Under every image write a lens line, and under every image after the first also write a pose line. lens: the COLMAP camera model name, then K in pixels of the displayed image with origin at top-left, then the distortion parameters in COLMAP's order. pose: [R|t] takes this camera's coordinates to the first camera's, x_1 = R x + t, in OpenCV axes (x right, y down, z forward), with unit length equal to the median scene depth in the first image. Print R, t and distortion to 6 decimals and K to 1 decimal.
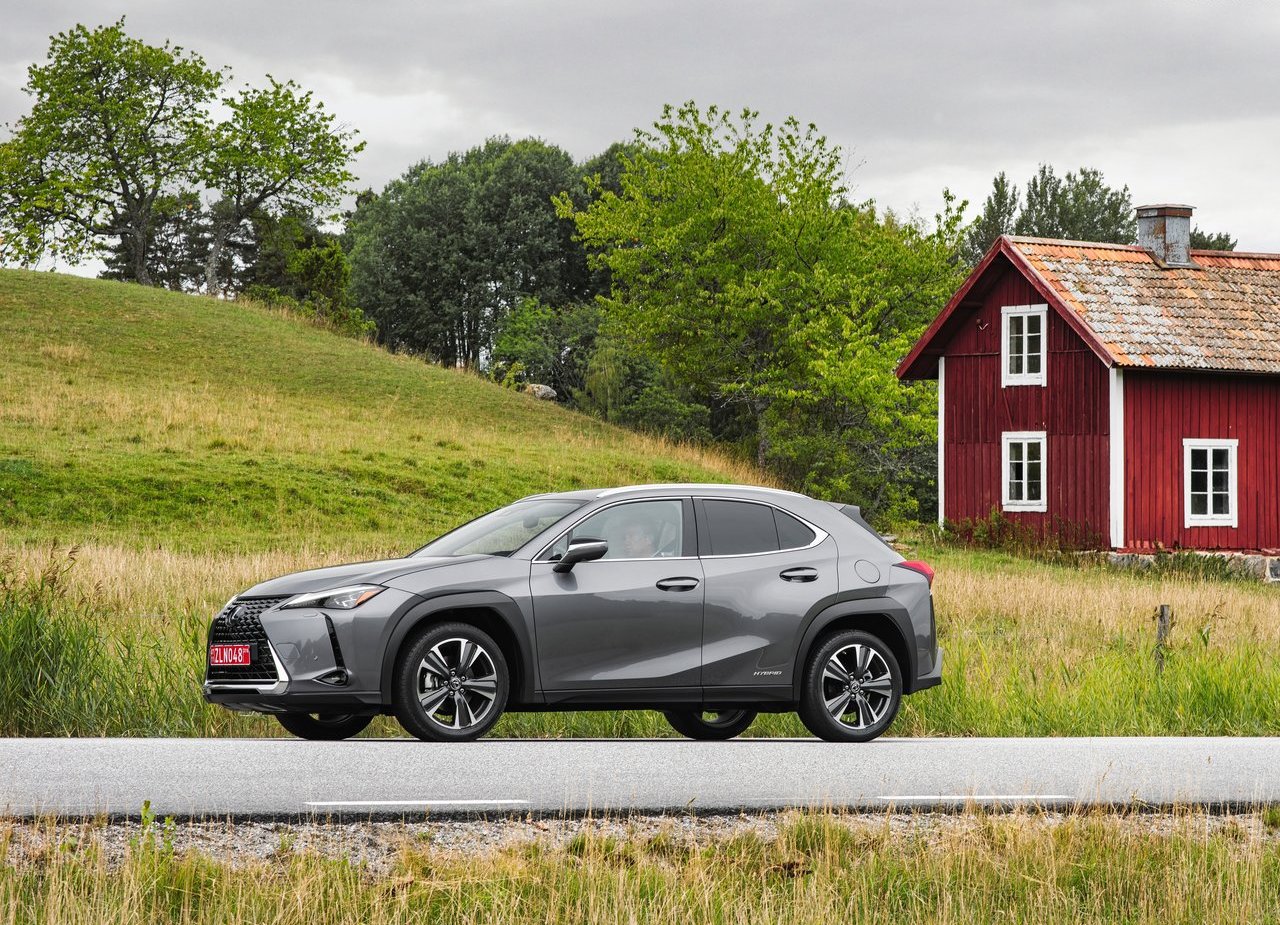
lens RADIAL K [[3948.1, 0, 640.0], [0, 3948.1, 462.5], [0, 0, 1]] dist [0.037894, -0.978852]
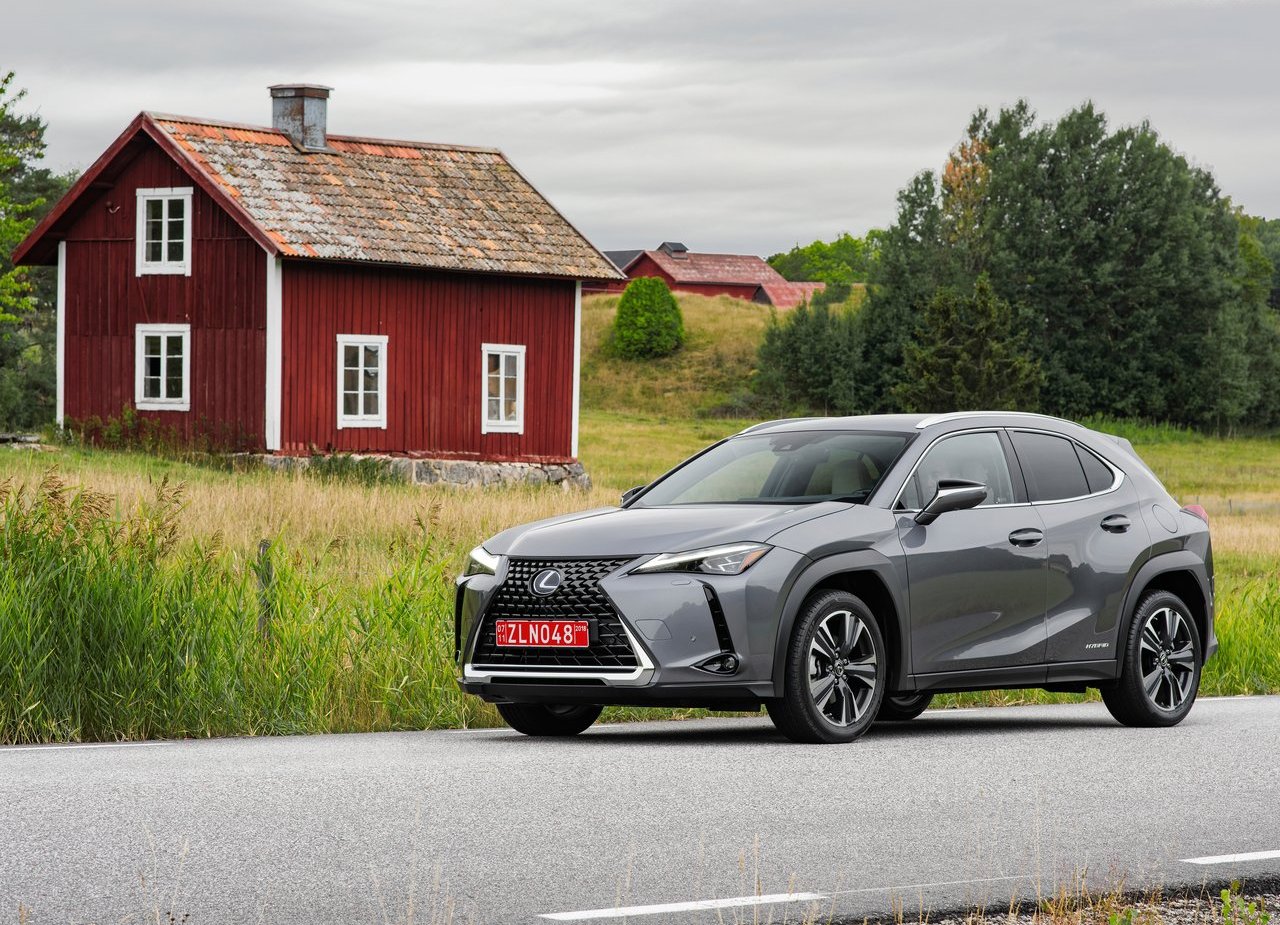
lens RADIAL K [[3948.1, 0, 640.0], [0, 3948.1, 462.5], [0, 0, 1]] dist [0.037894, -0.978852]
pose [[0.942327, 0.003886, 0.334670, -0.109087], [-0.013602, 0.999551, 0.026693, -0.001611], [-0.334416, -0.029706, 0.941957, 0.087522]]
